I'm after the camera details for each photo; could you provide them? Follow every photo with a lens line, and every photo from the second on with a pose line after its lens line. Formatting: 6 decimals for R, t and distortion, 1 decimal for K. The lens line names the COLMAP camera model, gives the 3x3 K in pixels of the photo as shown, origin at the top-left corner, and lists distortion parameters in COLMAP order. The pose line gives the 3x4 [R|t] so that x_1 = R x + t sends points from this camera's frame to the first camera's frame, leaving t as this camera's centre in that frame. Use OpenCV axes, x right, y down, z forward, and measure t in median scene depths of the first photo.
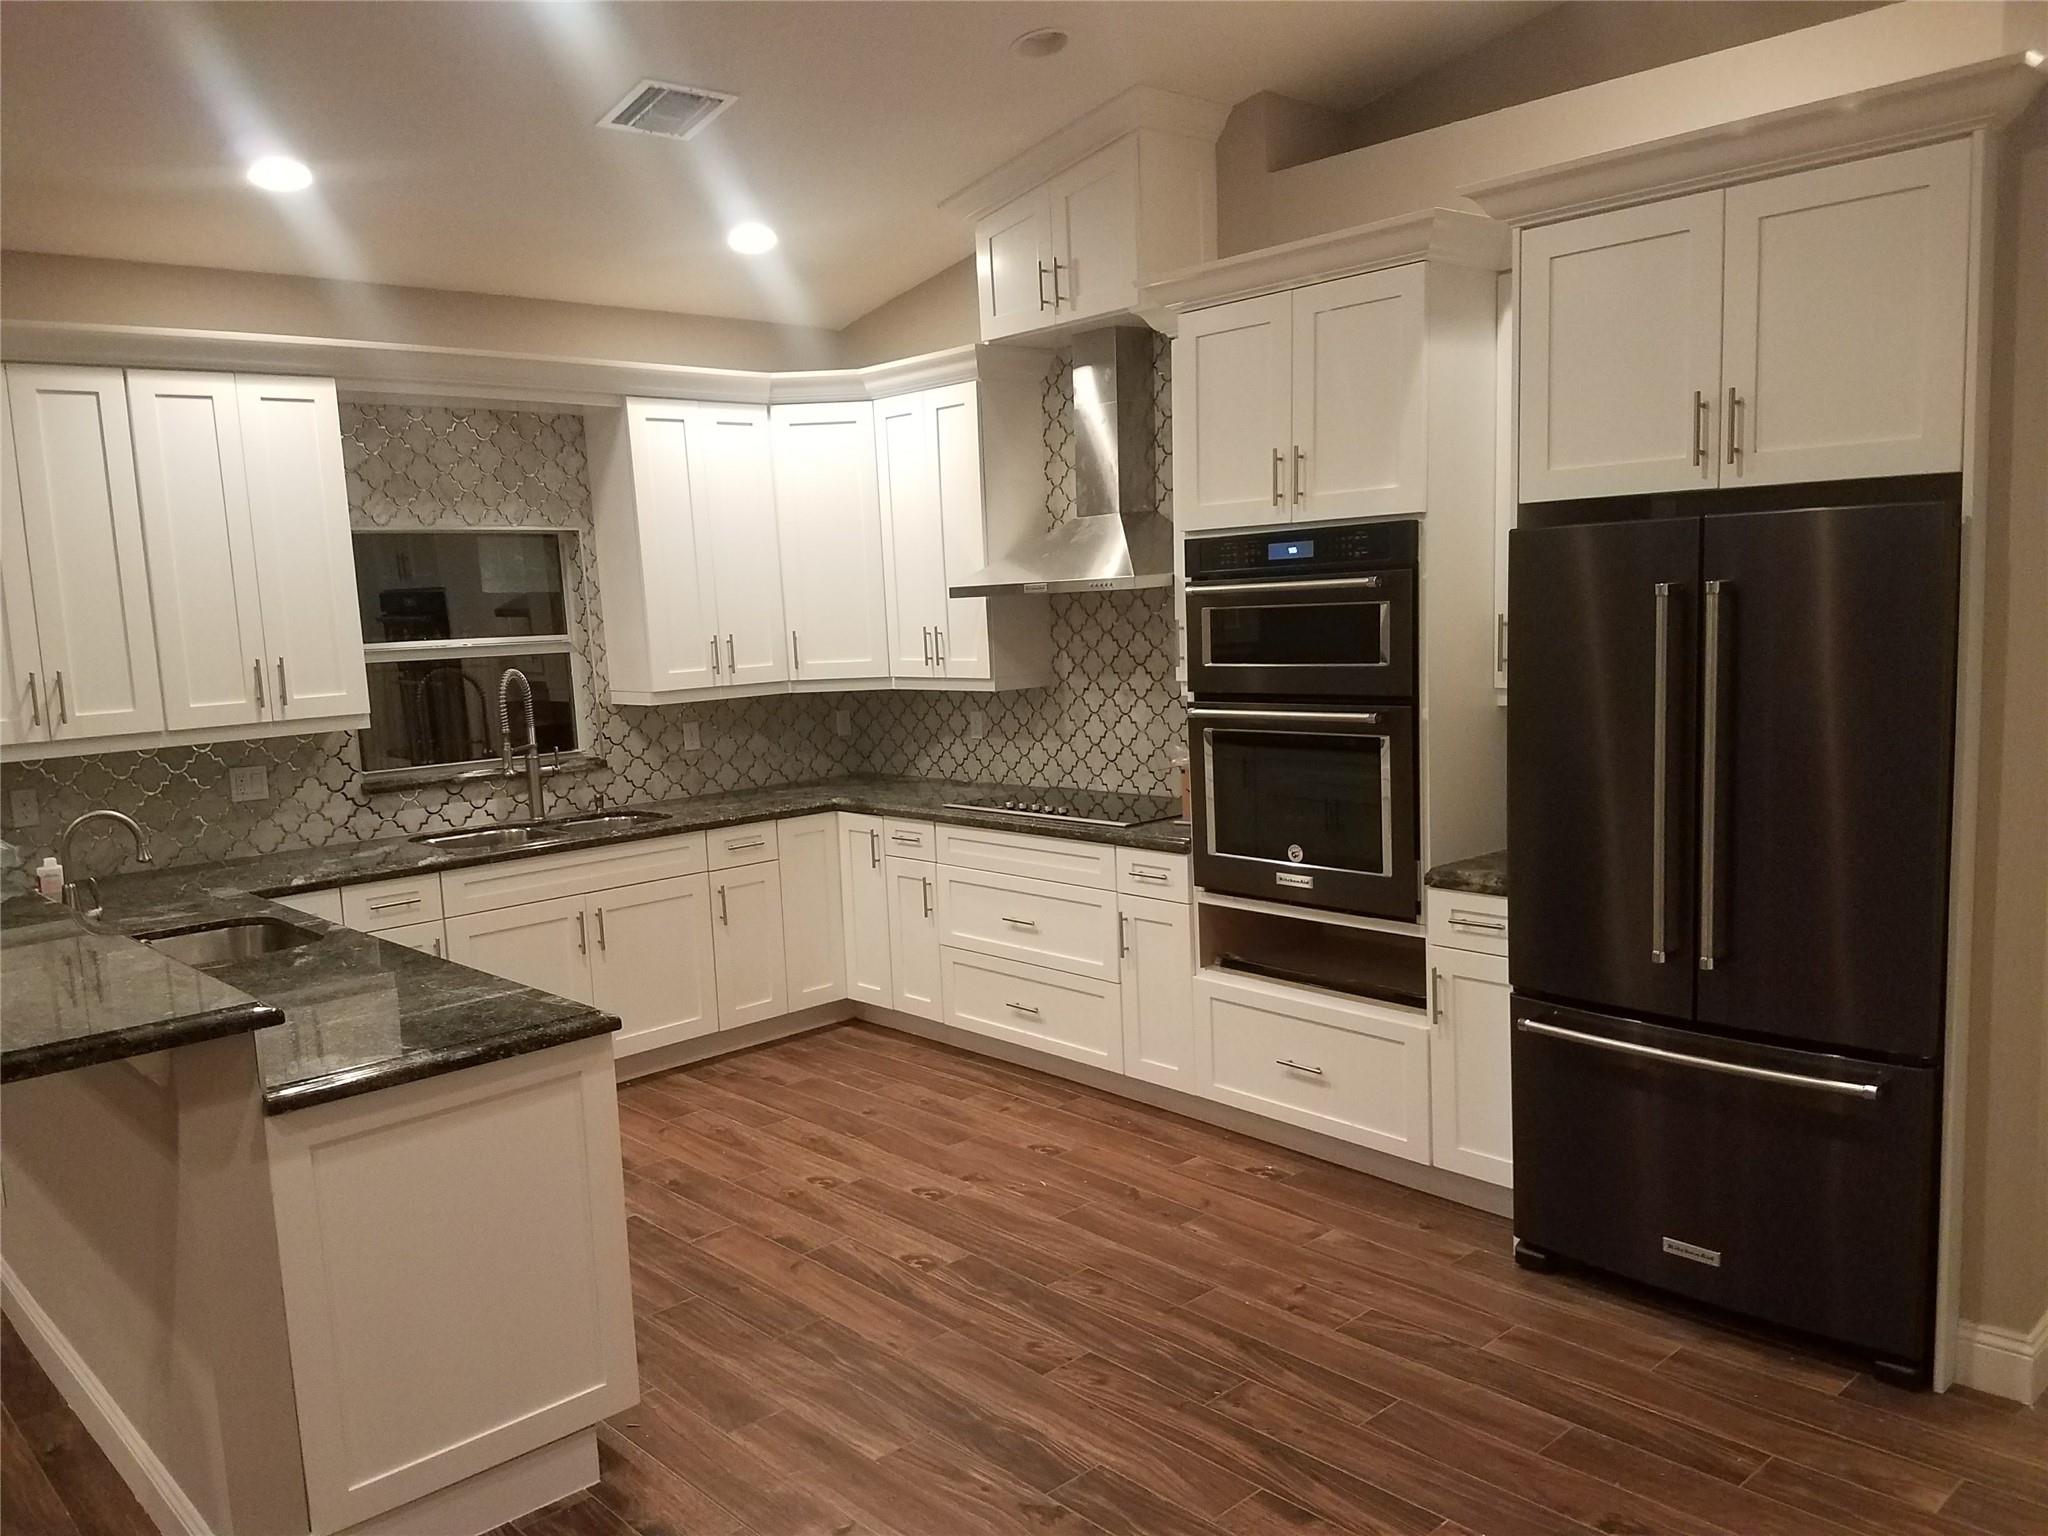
lens RADIAL K [[1542.8, 0, 1022.2], [0, 1542.8, 775.2], [0, 0, 1]] dist [-0.029649, 0.001630]
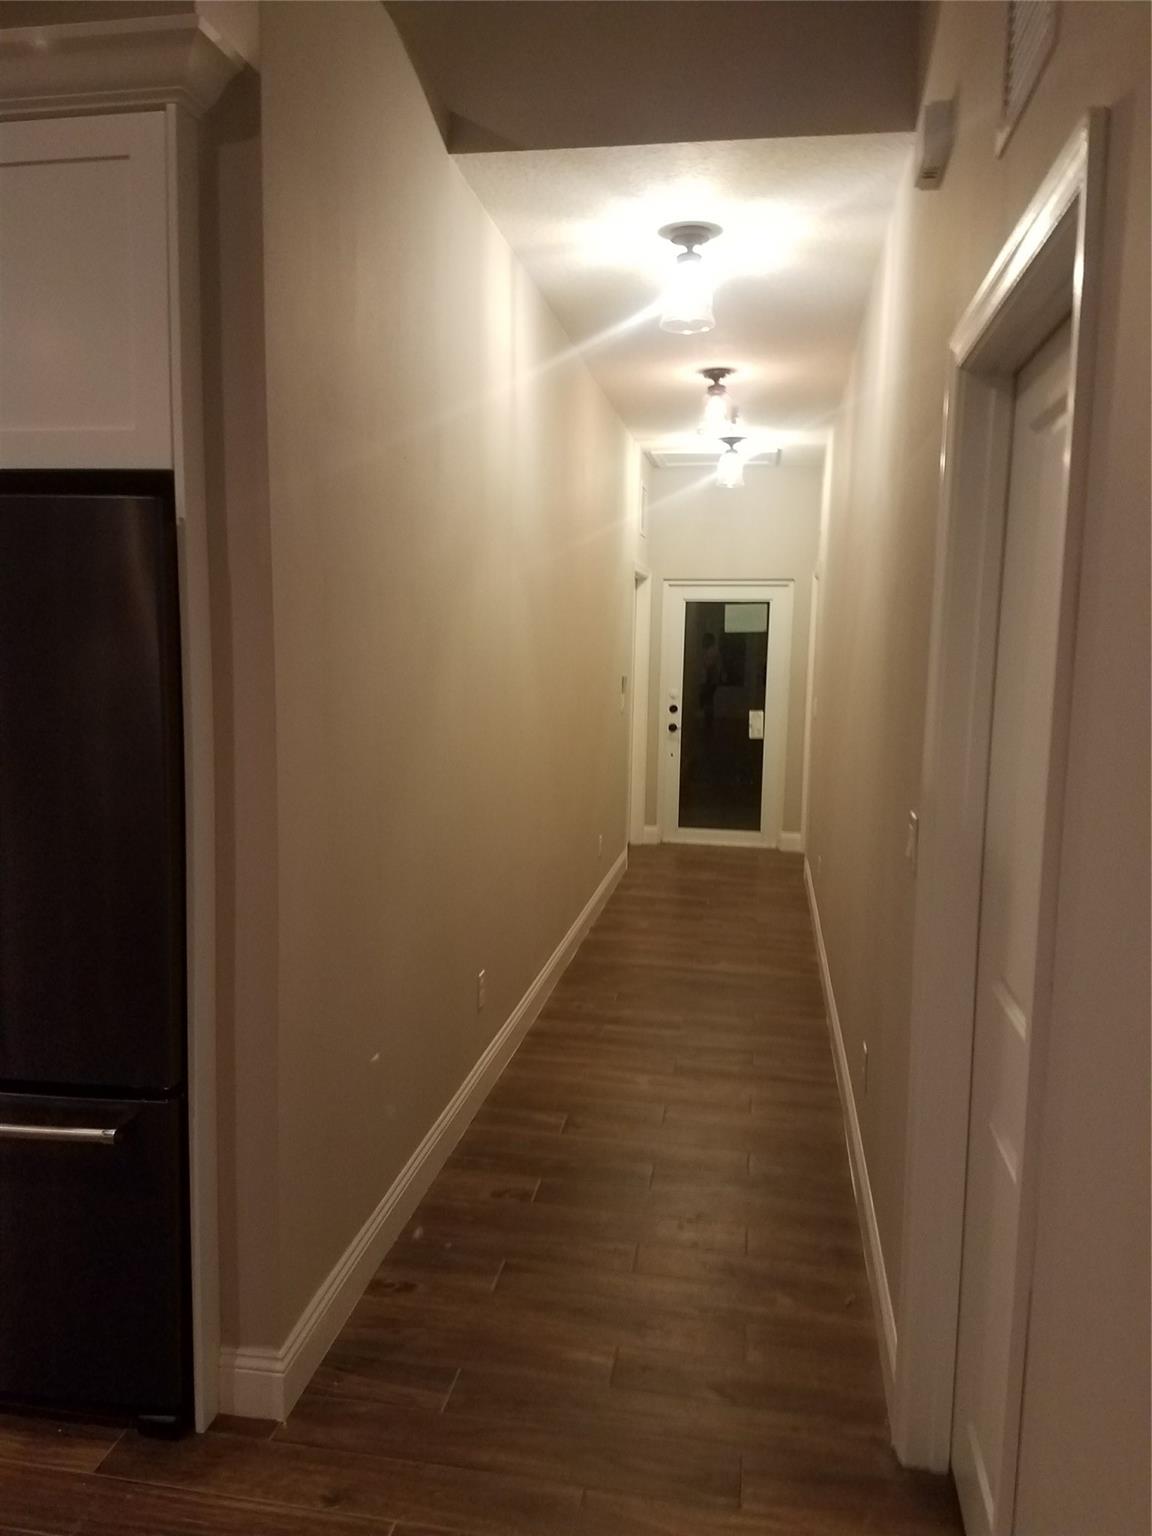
lens RADIAL K [[1157.1, 0, 578.4], [0, 1157.1, 770.0], [0, 0, 1]] dist [-0.029649, 0.001630]
pose [[0.787740, -0.015903, 0.615803, 0.357903], [0.030069, 0.999468, -0.012654, 0.004620], [-0.615274, 0.028485, 0.787799, 0.275235]]
